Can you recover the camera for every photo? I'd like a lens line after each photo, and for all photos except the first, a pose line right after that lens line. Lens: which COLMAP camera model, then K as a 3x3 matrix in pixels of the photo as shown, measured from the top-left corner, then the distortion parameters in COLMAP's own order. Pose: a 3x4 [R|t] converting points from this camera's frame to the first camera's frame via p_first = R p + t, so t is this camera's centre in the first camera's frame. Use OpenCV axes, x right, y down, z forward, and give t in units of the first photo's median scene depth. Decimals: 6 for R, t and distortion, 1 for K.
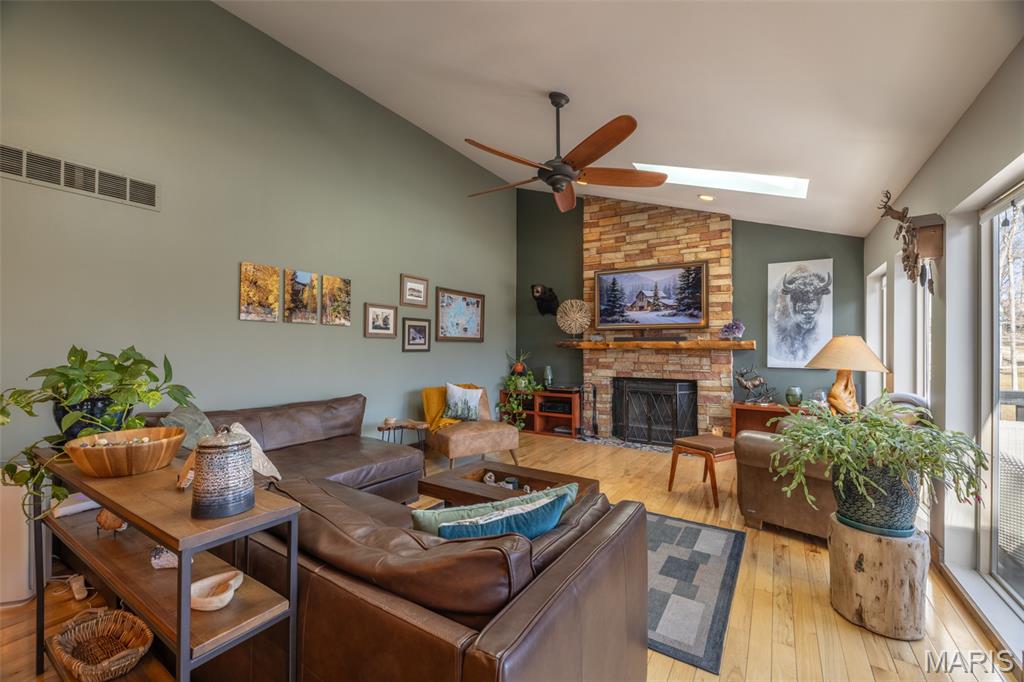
lens RADIAL K [[426.3, 0, 510.6], [0, 426.3, 346.5], [0, 0, 1]] dist [-0.002132, 0.000359]
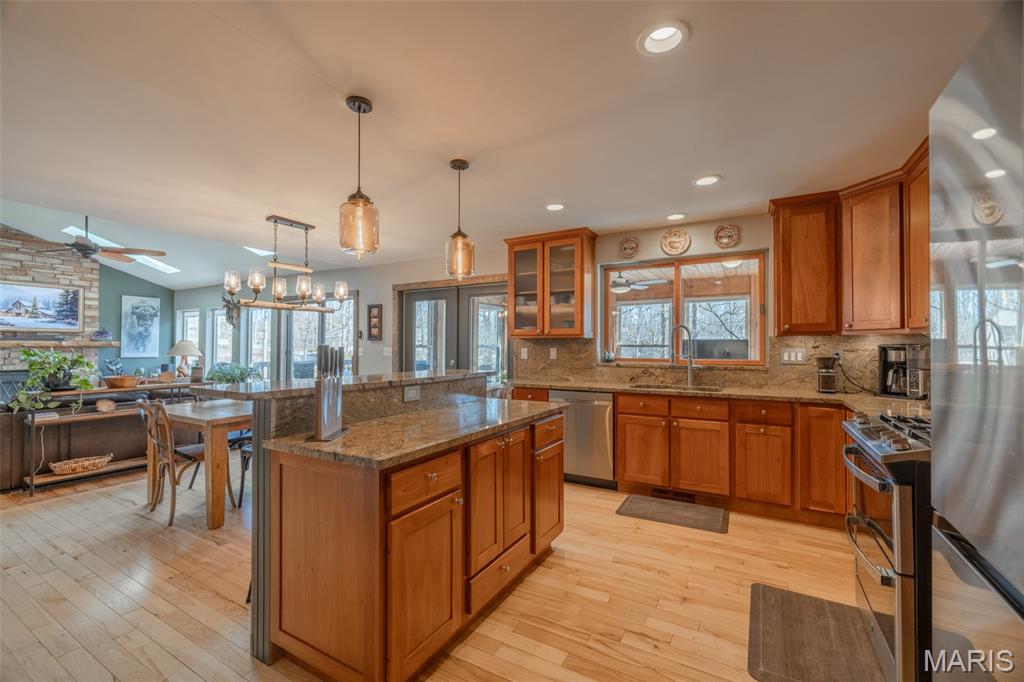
lens RADIAL K [[426.3, 0, 505.9], [0, 426.3, 340.6], [0, 0, 1]] dist [-0.002132, 0.000359]
pose [[-0.036501, 0.009158, 0.999292, -1.073371], [-0.005263, 0.999942, -0.009356, -0.009358], [-0.999320, -0.005601, -0.036451, -0.421261]]
